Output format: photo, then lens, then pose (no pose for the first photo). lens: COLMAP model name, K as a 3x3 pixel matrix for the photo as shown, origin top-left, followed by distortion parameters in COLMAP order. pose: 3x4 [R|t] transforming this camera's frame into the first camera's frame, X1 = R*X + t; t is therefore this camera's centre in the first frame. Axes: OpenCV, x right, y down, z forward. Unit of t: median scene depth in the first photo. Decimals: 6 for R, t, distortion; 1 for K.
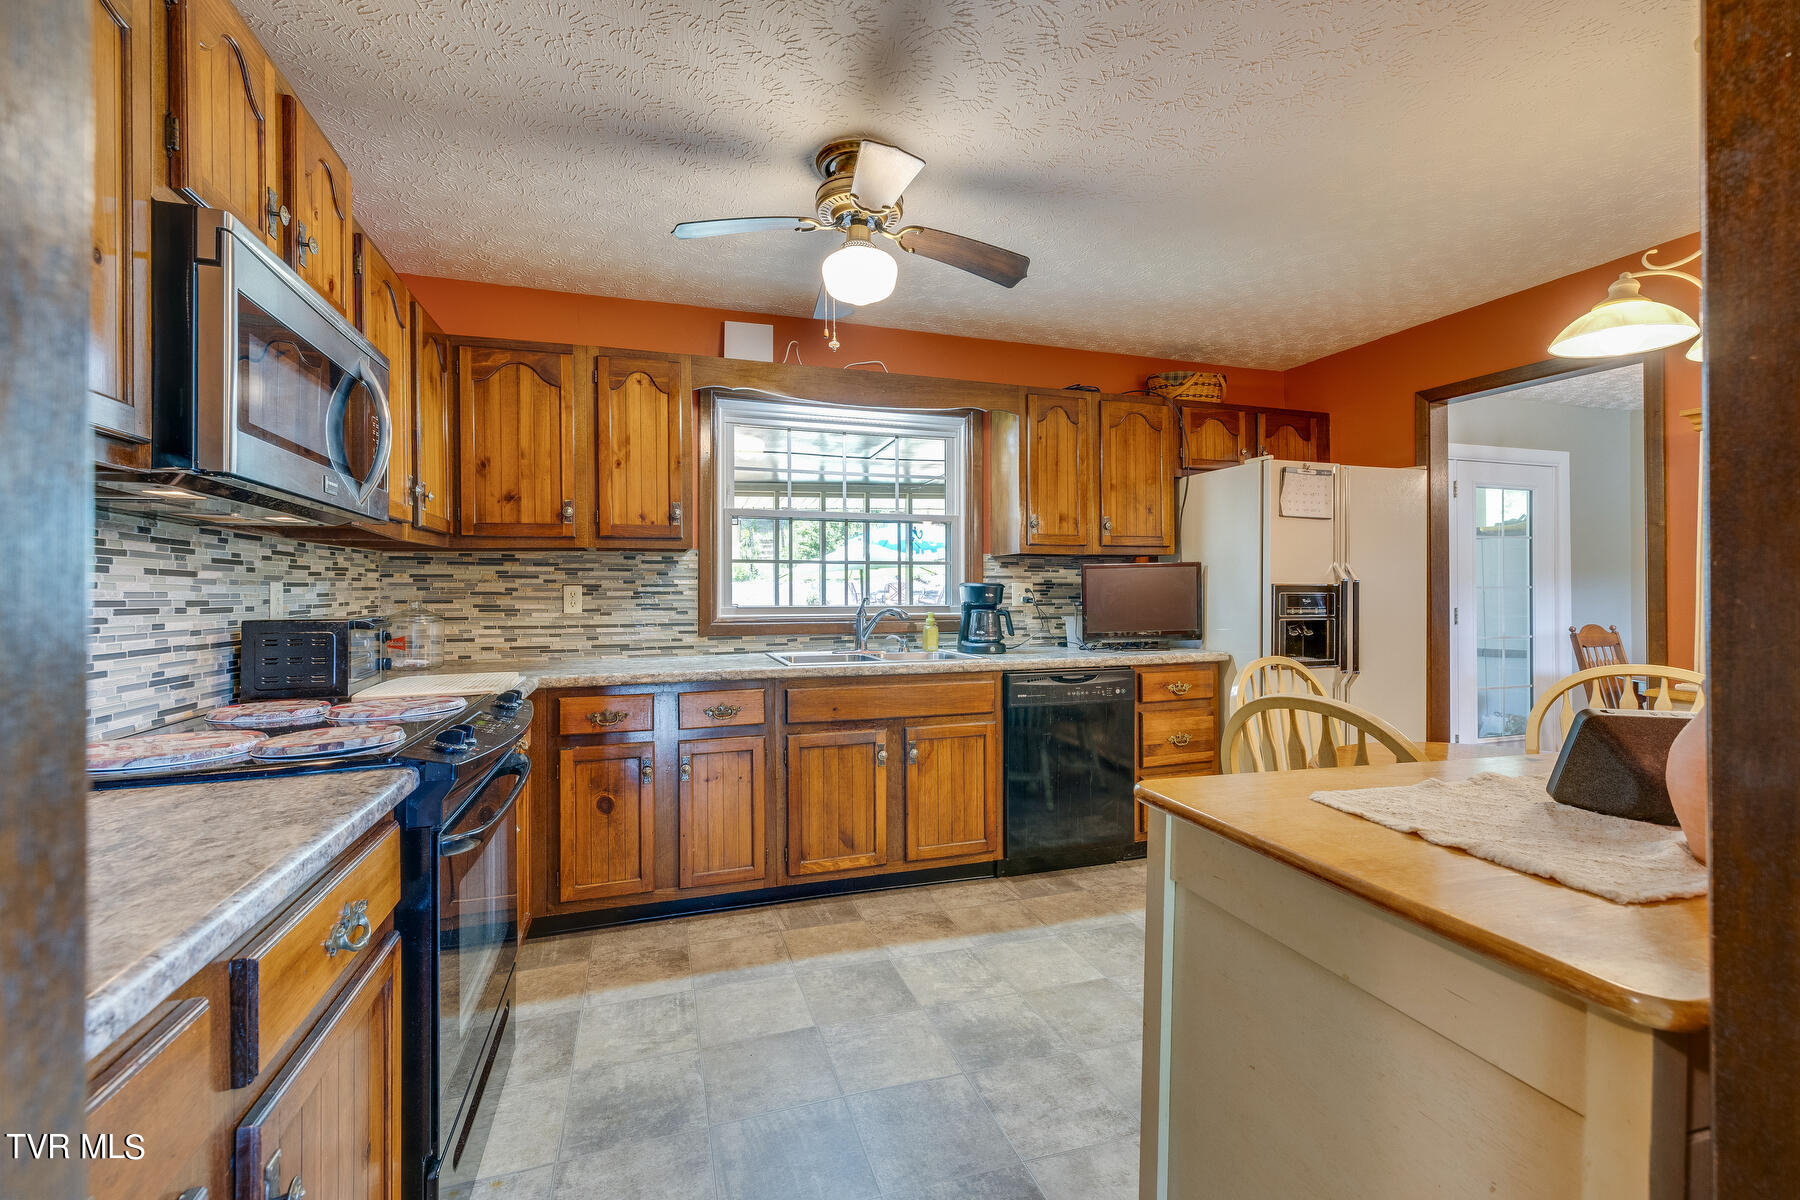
lens RADIAL K [[758.5, 0, 909.5], [0, 758.5, 593.1], [0, 0, 1]] dist [0.000718, 0.000229]
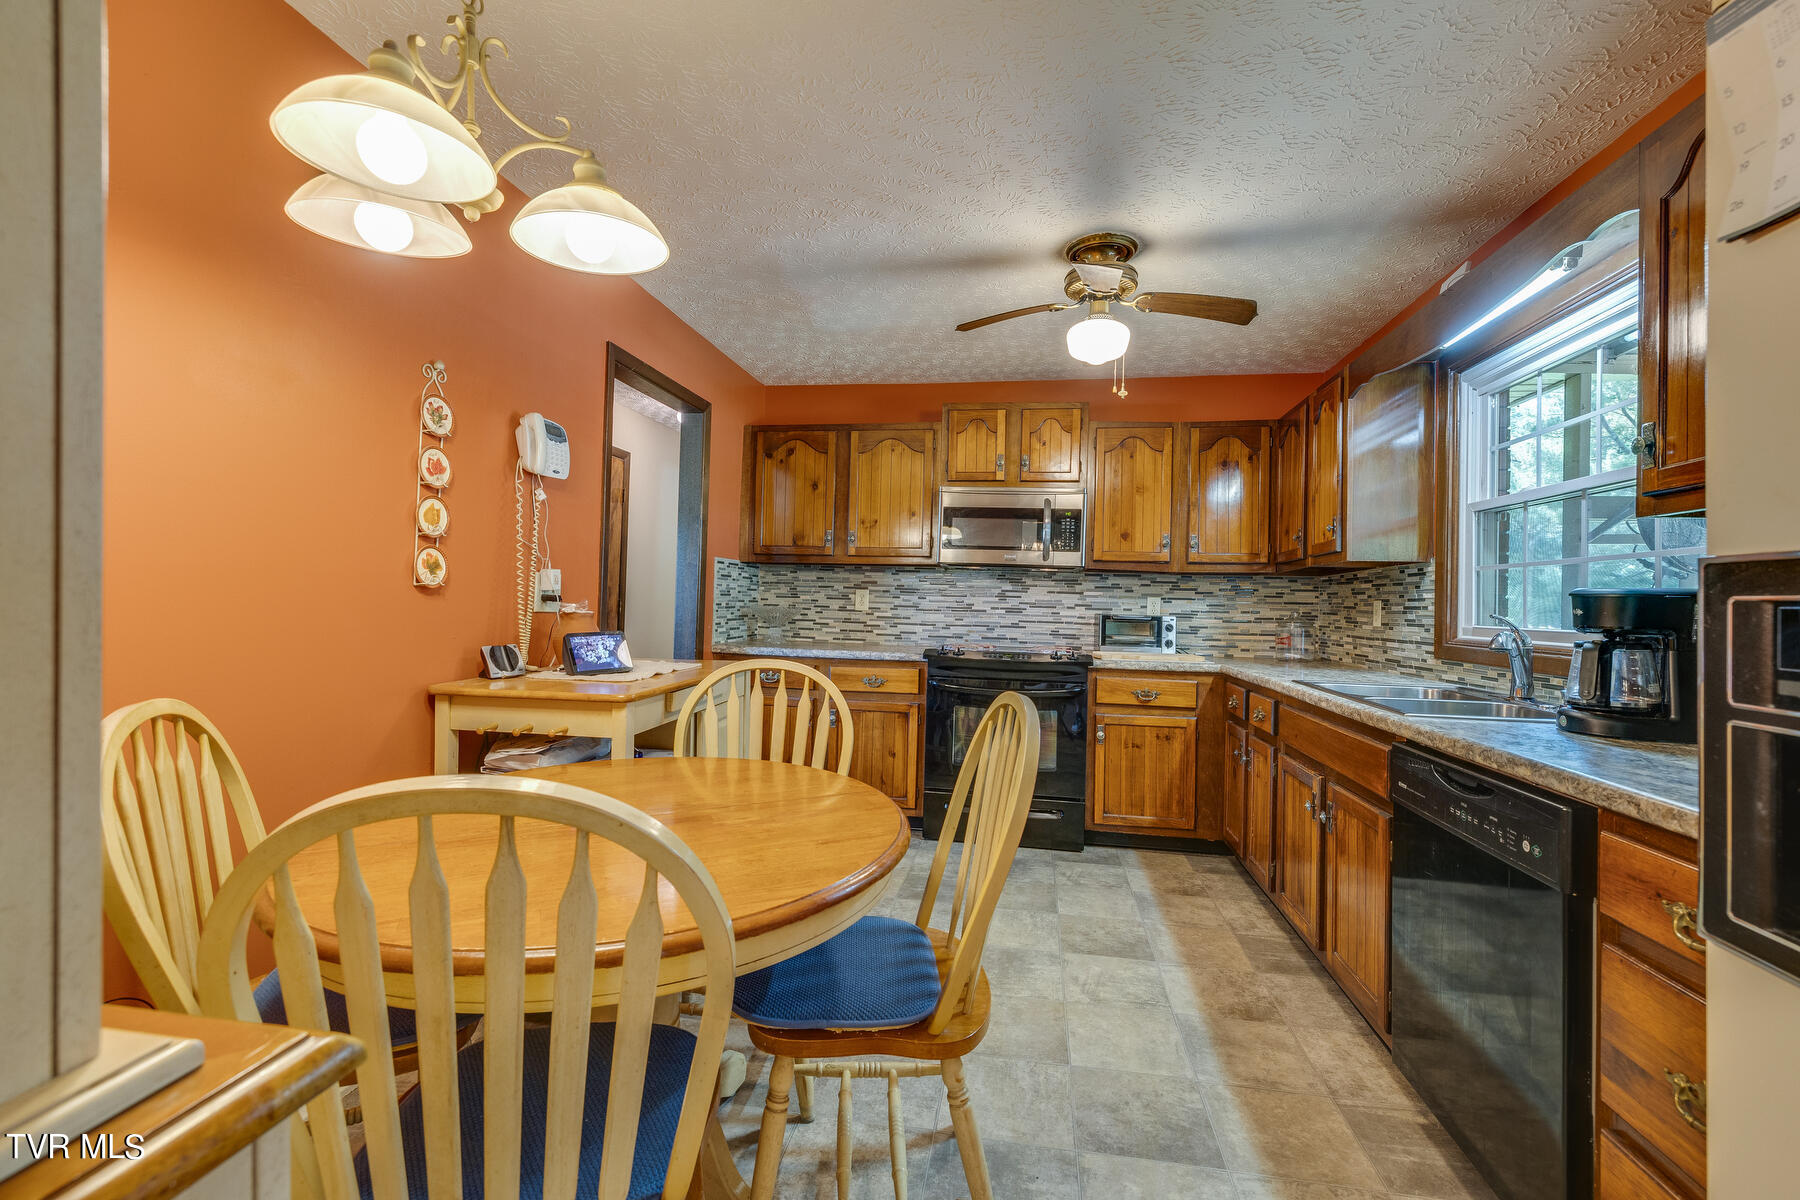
lens RADIAL K [[758.5, 0, 902.6], [0, 758.5, 598.7], [0, 0, 1]] dist [0.000718, 0.000229]
pose [[-0.475102, -0.014146, -0.879817, 0.938811], [-0.025806, 0.999665, -0.002138, 0.008017], [0.879552, 0.021689, -0.475307, 1.065658]]
